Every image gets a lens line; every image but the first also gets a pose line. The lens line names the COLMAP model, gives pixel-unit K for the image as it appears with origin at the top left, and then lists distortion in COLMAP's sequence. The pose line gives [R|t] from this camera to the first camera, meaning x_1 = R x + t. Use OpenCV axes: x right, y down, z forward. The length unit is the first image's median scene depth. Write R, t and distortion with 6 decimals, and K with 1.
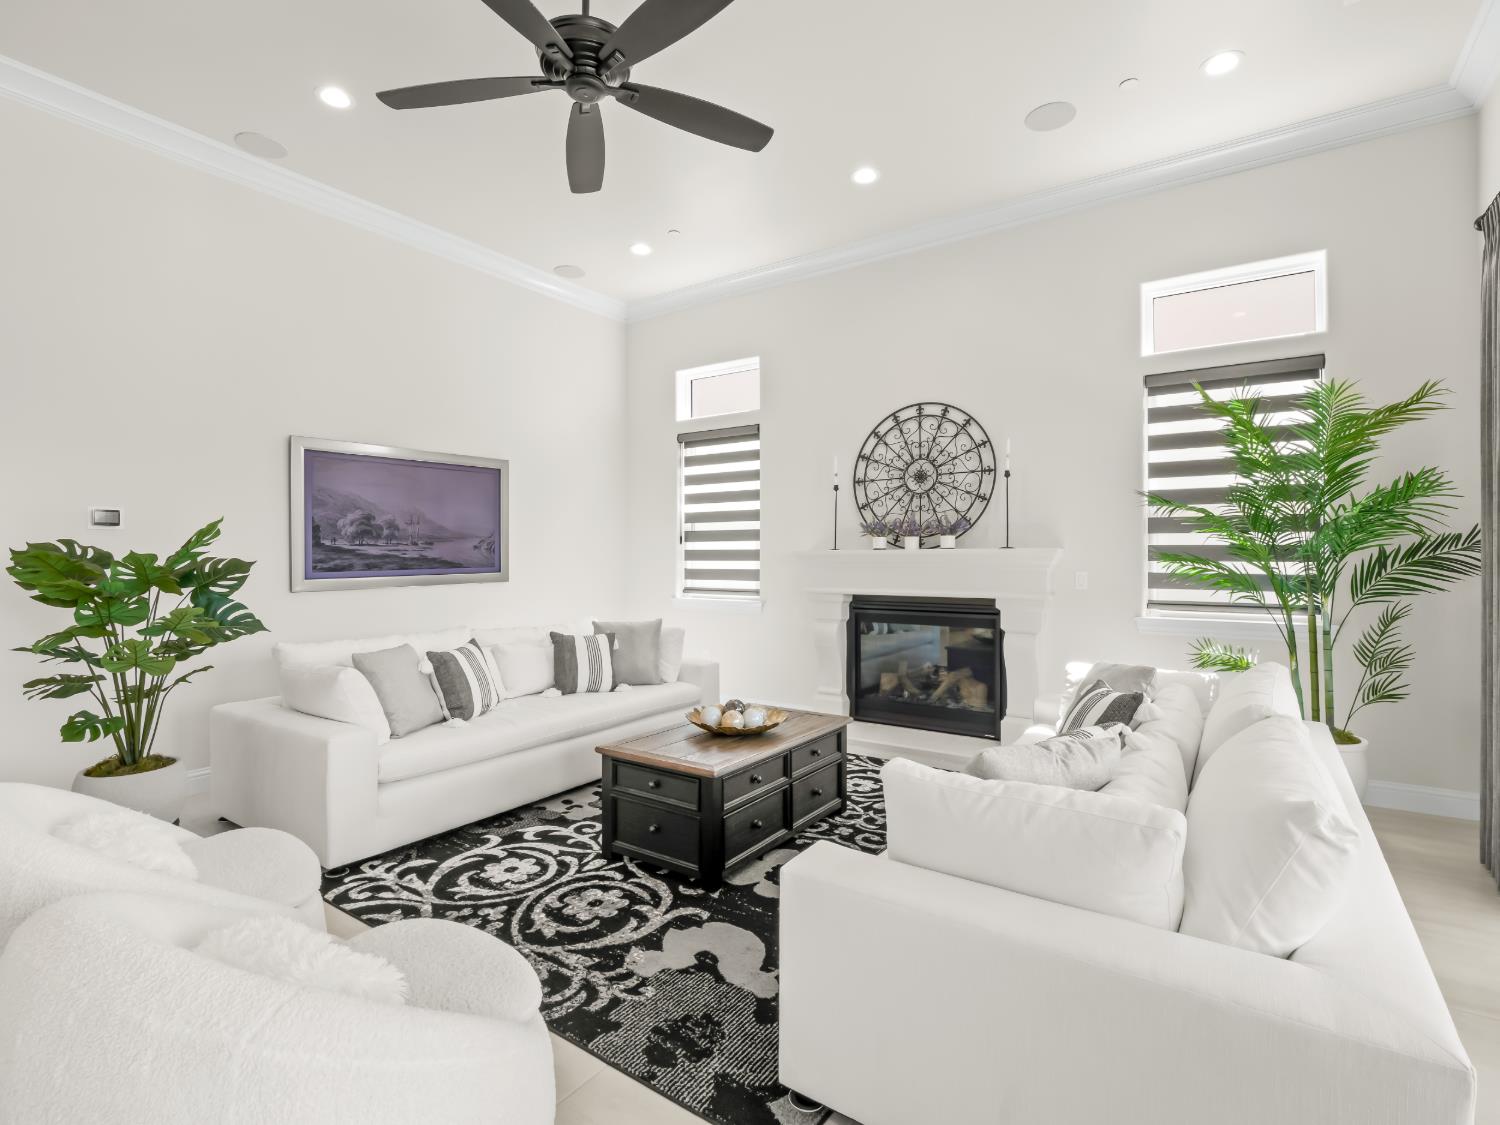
lens RADIAL K [[725.9, 0, 744.4], [0, 725.9, 555.2], [0, 0, 1]] dist [-0.009311, 0.000089]
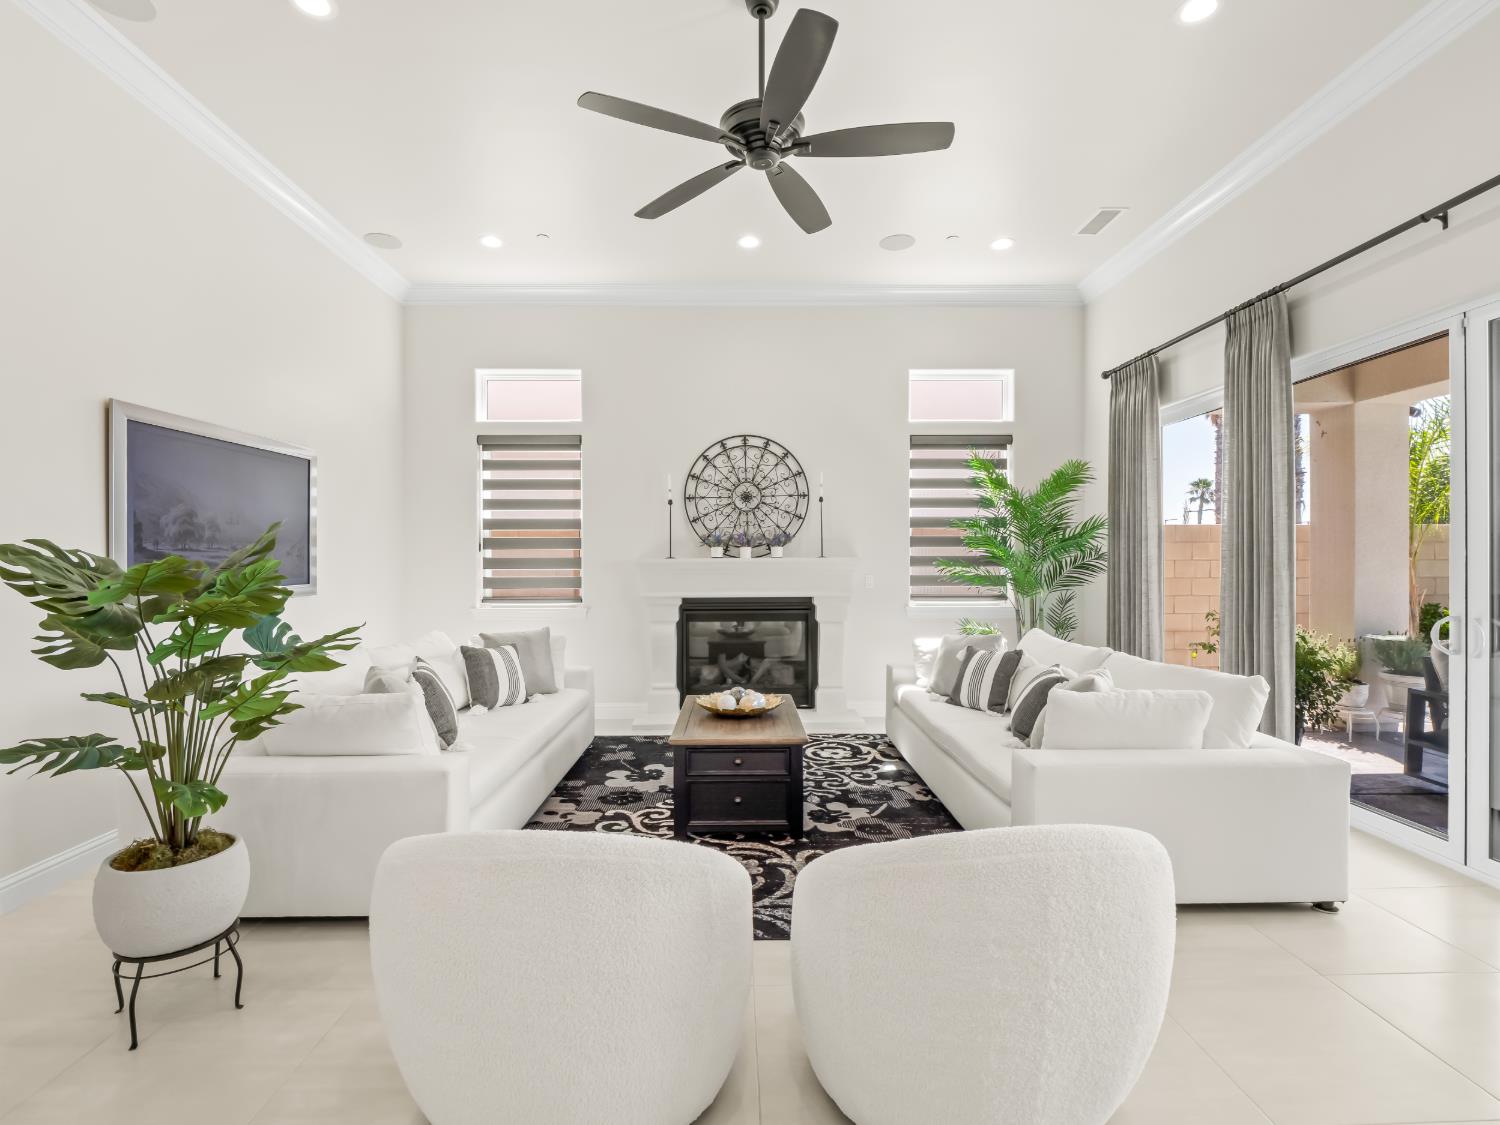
lens RADIAL K [[722.6, 0, 744.4], [0, 722.6, 564.4], [0, 0, 1]] dist [0.000384, -0.009558]
pose [[0.814107, -0.002181, 0.580711, -0.468587], [0.001531, 0.999998, 0.001610, 0.000843], [-0.580713, -0.000422, 0.814108, 0.036557]]
